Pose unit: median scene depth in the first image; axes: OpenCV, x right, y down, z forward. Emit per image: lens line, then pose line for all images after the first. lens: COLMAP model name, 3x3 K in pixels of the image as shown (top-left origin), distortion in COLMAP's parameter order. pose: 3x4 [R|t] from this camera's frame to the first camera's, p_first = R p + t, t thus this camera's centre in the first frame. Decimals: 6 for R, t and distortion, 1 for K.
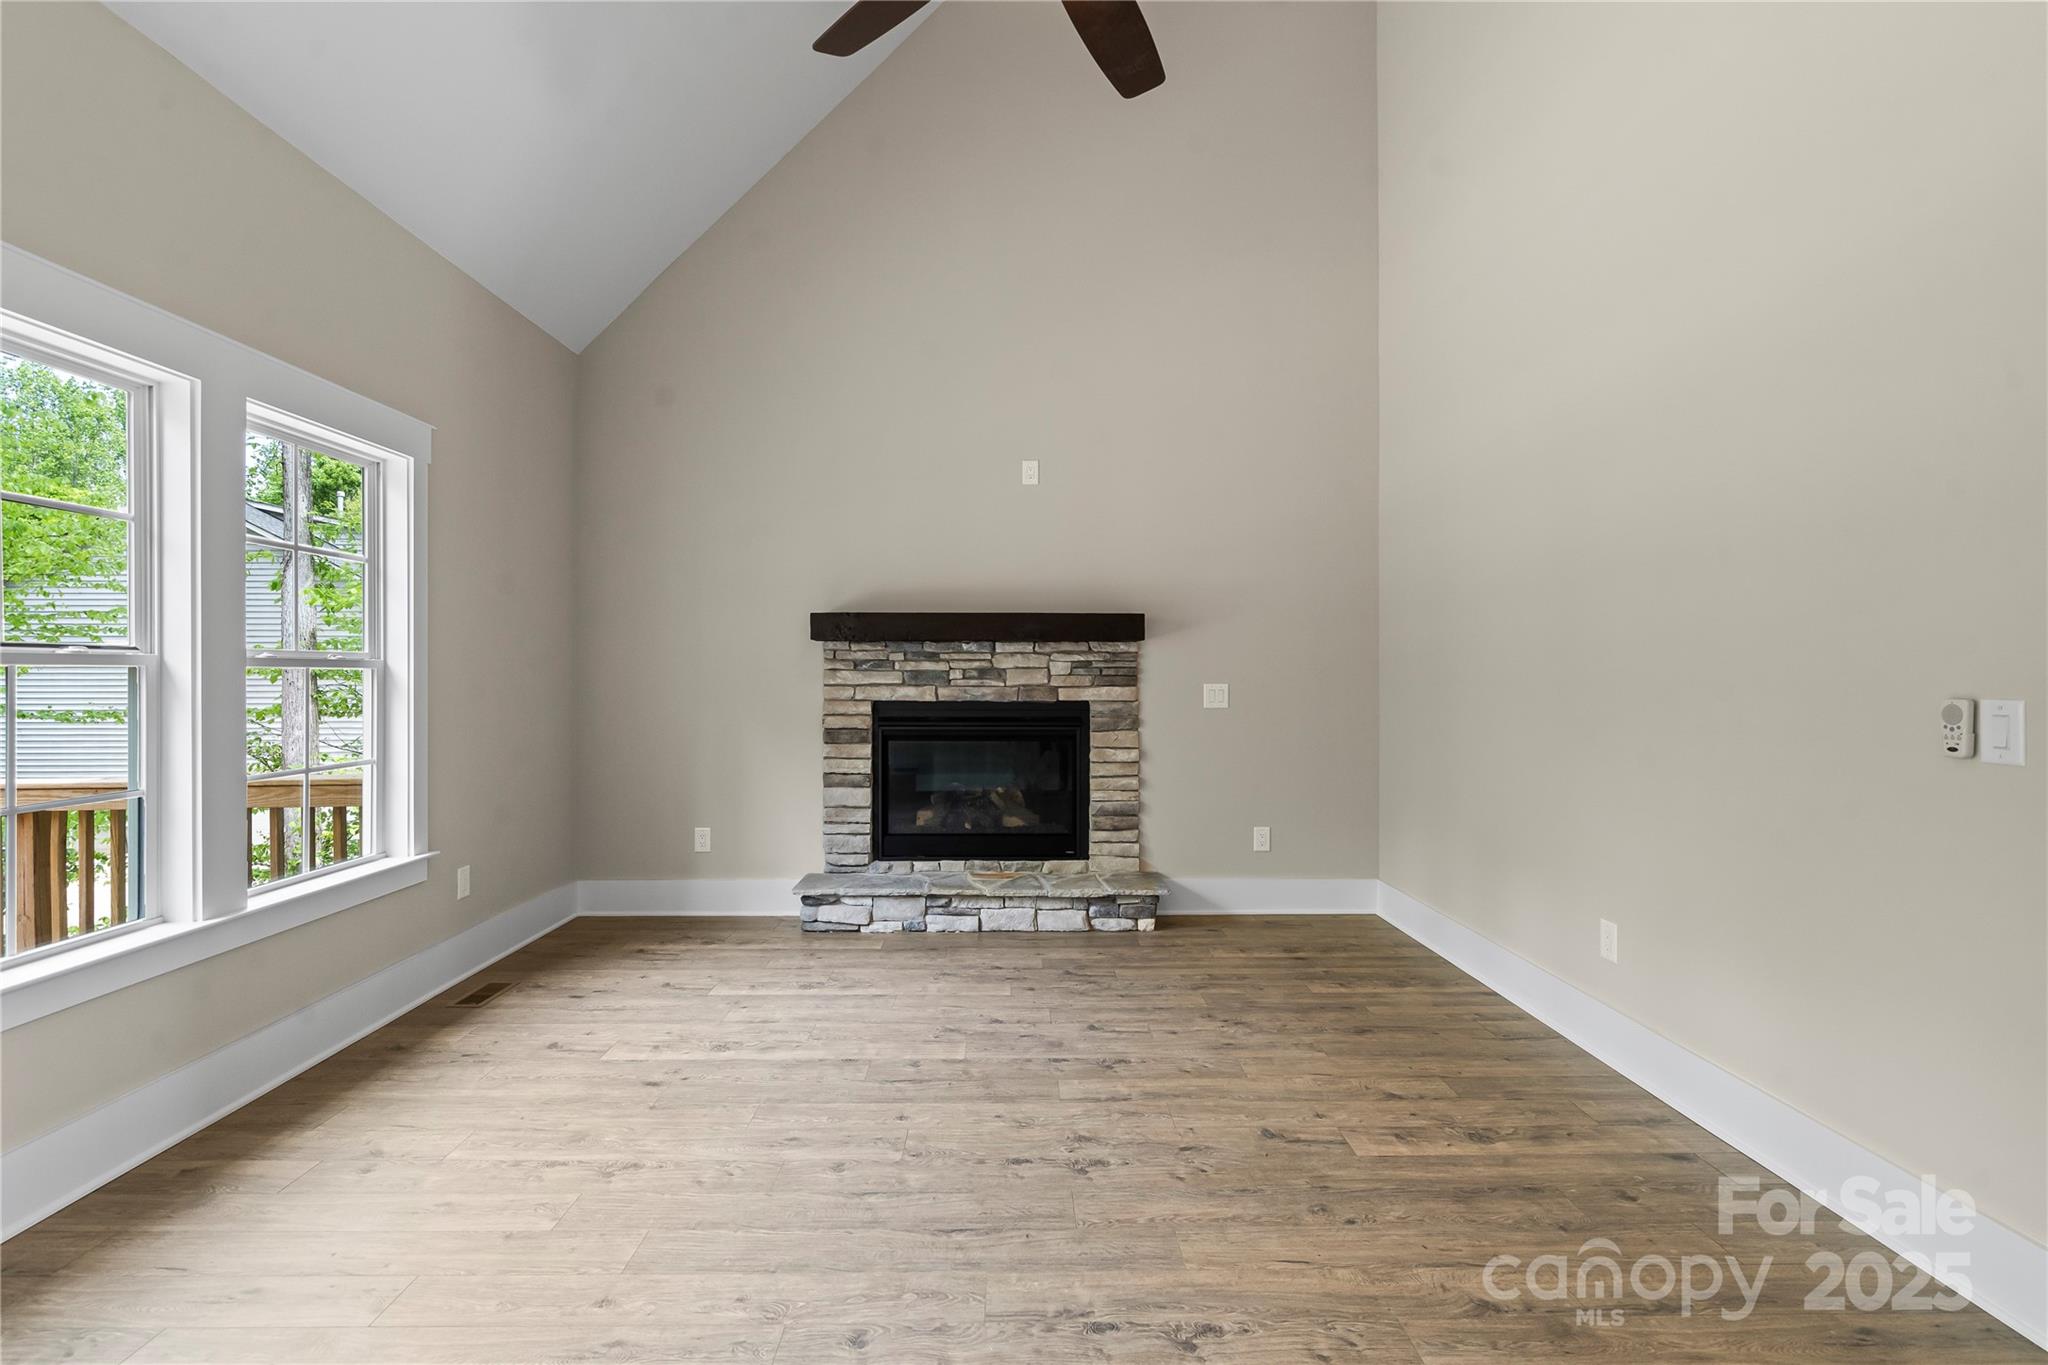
lens RADIAL K [[935.9, 0, 1005.8], [0, 935.9, 667.6], [0, 0, 1]] dist [-0.008592, 0.004342]
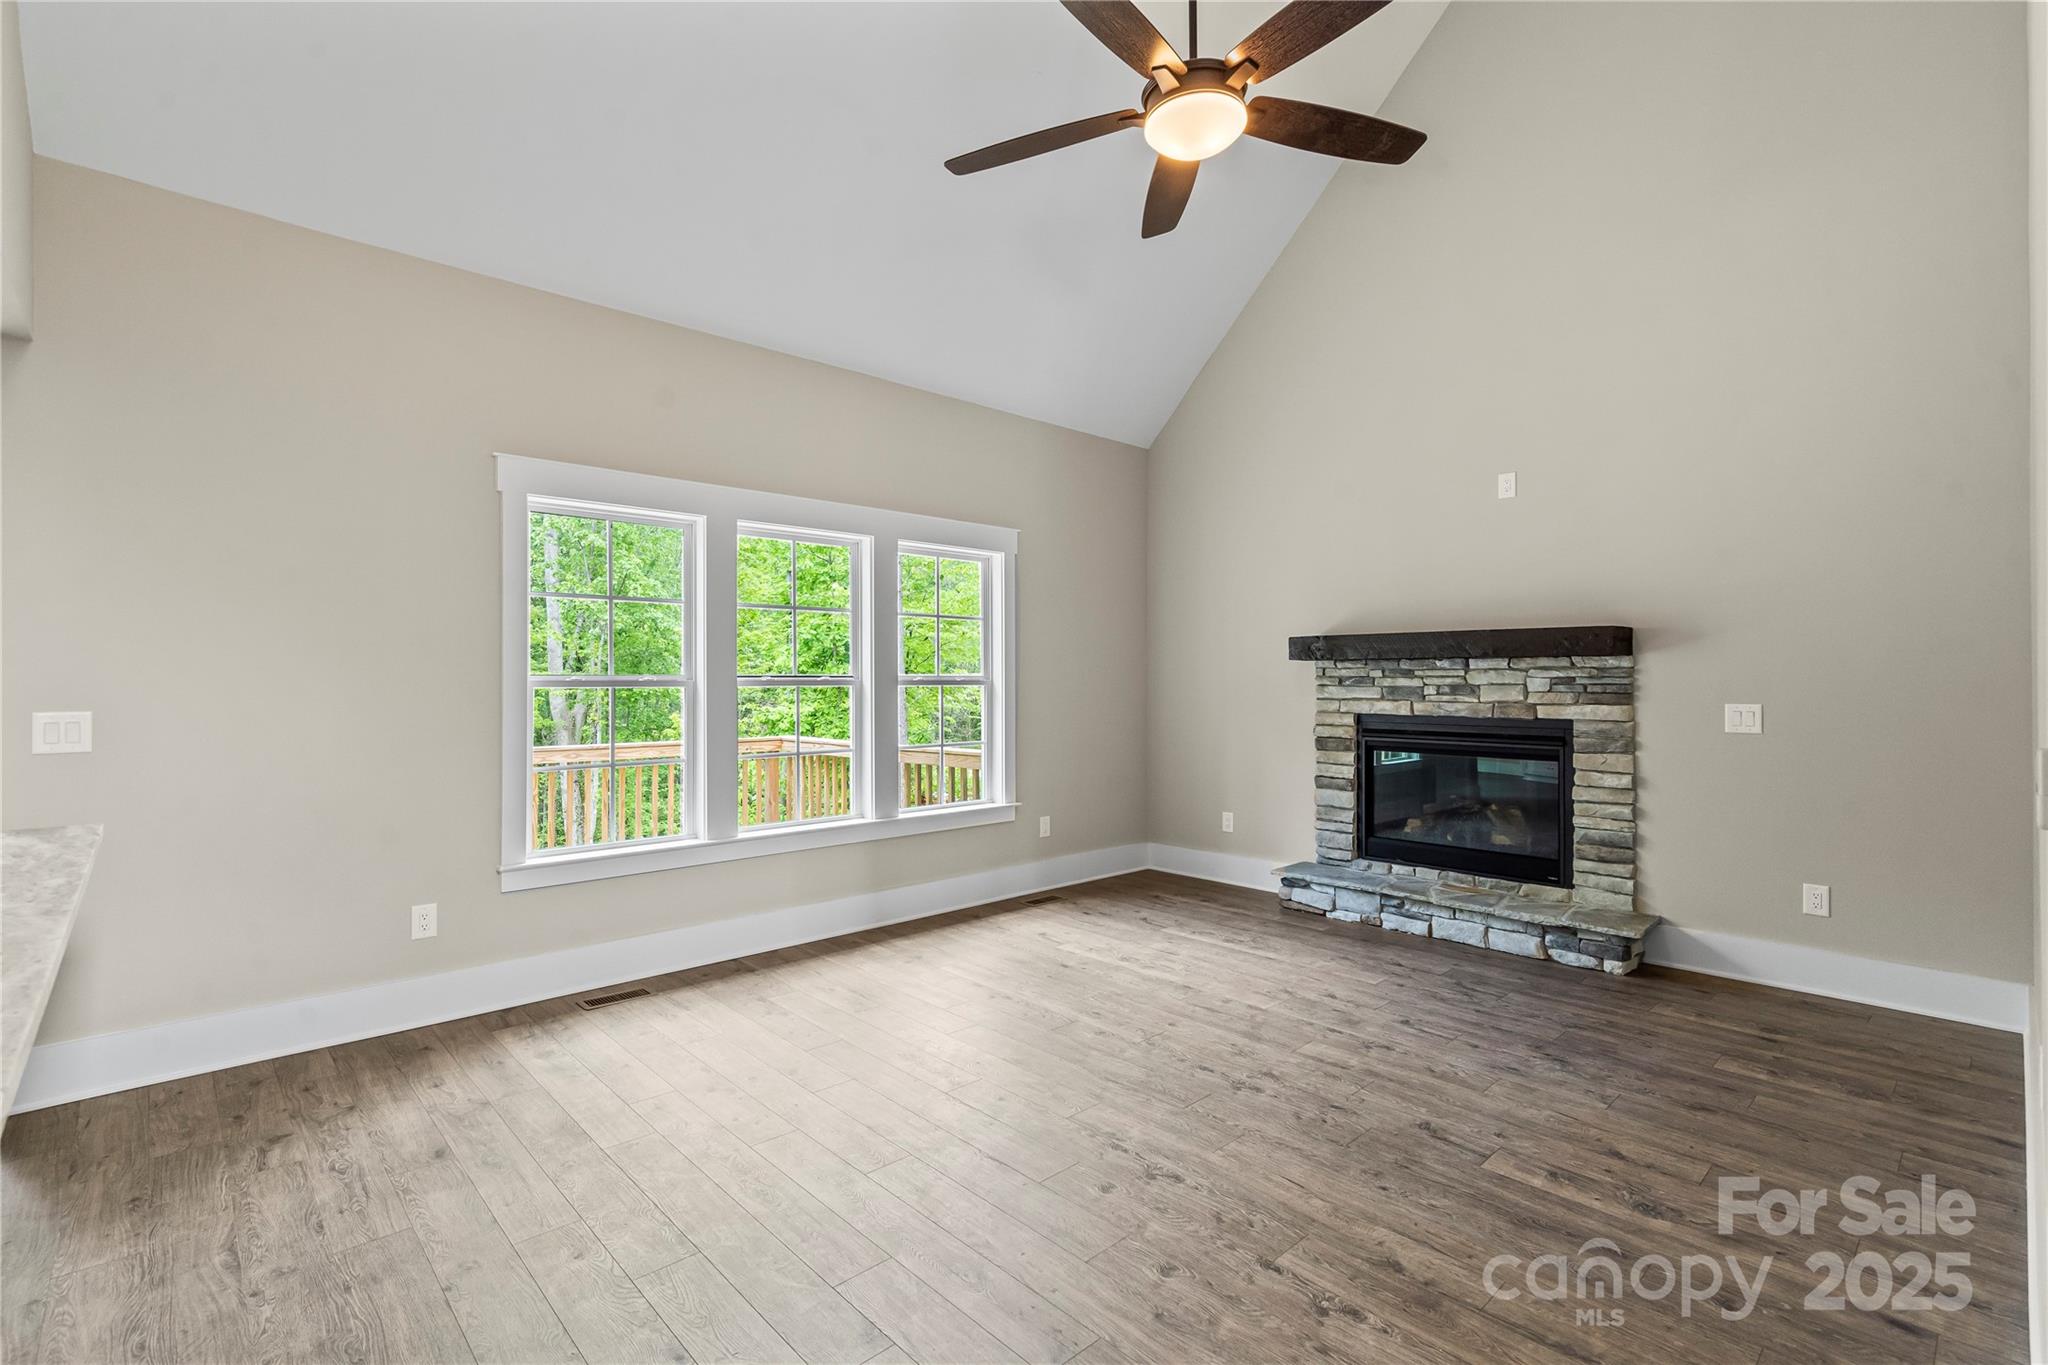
lens RADIAL K [[935.9, 0, 1024.3], [0, 935.9, 661.2], [0, 0, 1]] dist [-0.008592, 0.004342]
pose [[0.674318, -0.014301, -0.738303, 0.433412], [0.004706, 0.999875, -0.015069, -0.012238], [0.738426, 0.006687, 0.674301, -0.038503]]
